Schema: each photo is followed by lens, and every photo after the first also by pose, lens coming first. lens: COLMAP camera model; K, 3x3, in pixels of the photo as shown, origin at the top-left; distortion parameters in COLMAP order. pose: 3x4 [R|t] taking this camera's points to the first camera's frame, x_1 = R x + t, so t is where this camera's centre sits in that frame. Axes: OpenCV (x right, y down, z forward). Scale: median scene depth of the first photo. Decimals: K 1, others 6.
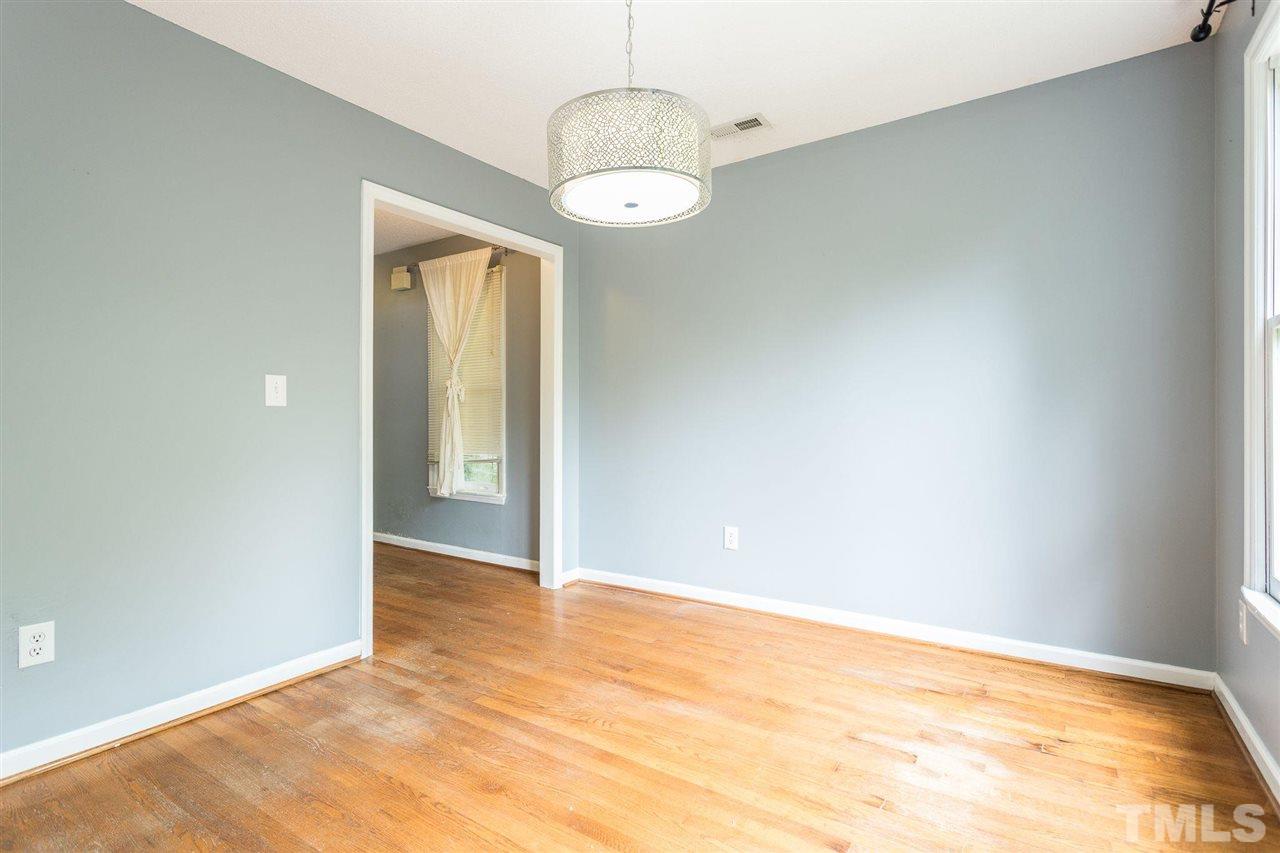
lens RADIAL K [[634.5, 0, 643.0], [0, 634.5, 422.7], [0, 0, 1]] dist [0.005998, -0.000368]
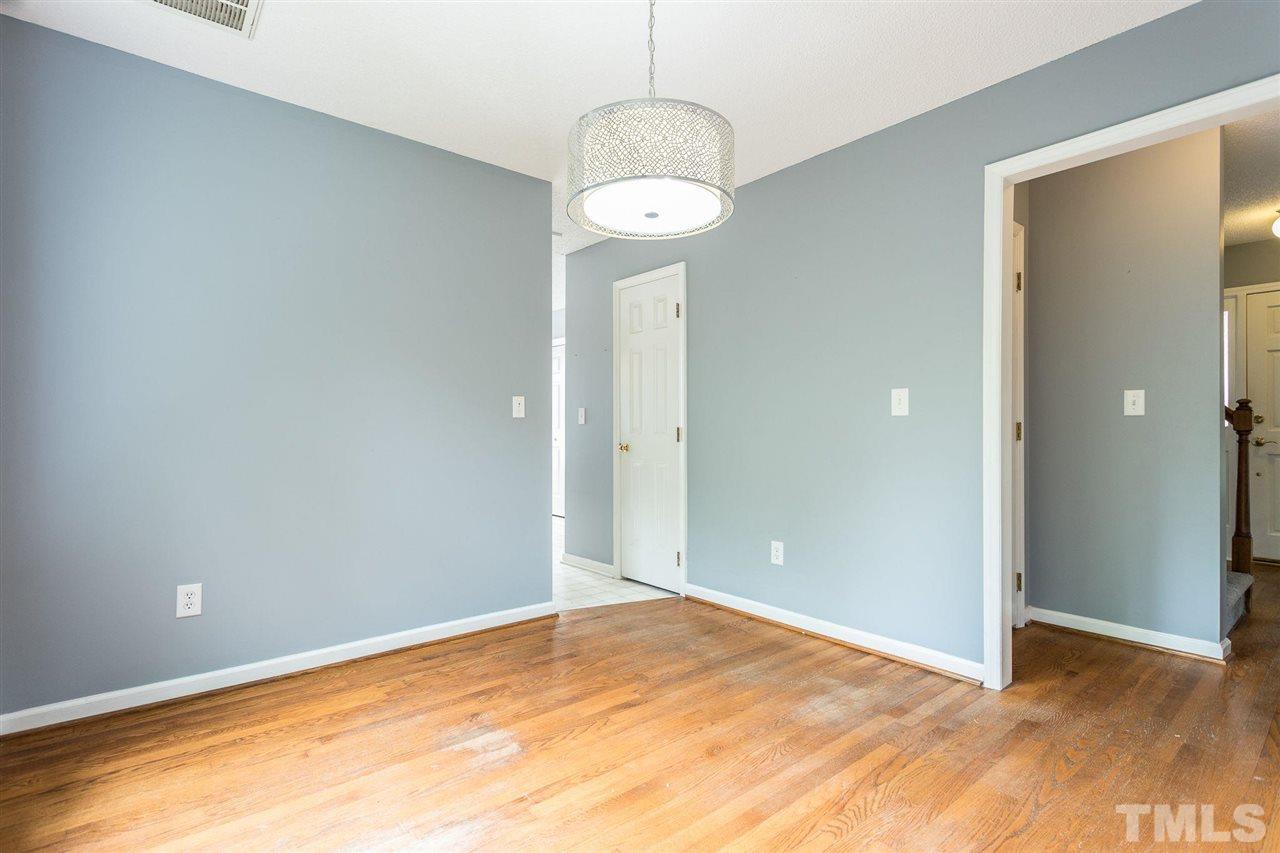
lens RADIAL K [[634.5, 0, 642.5], [0, 634.5, 427.7], [0, 0, 1]] dist [0.005998, -0.000368]
pose [[-0.305051, 0.003701, -0.952329, 0.716348], [-0.000796, 0.999991, 0.004141, -0.009433], [0.952336, 0.002022, -0.305045, 0.986285]]
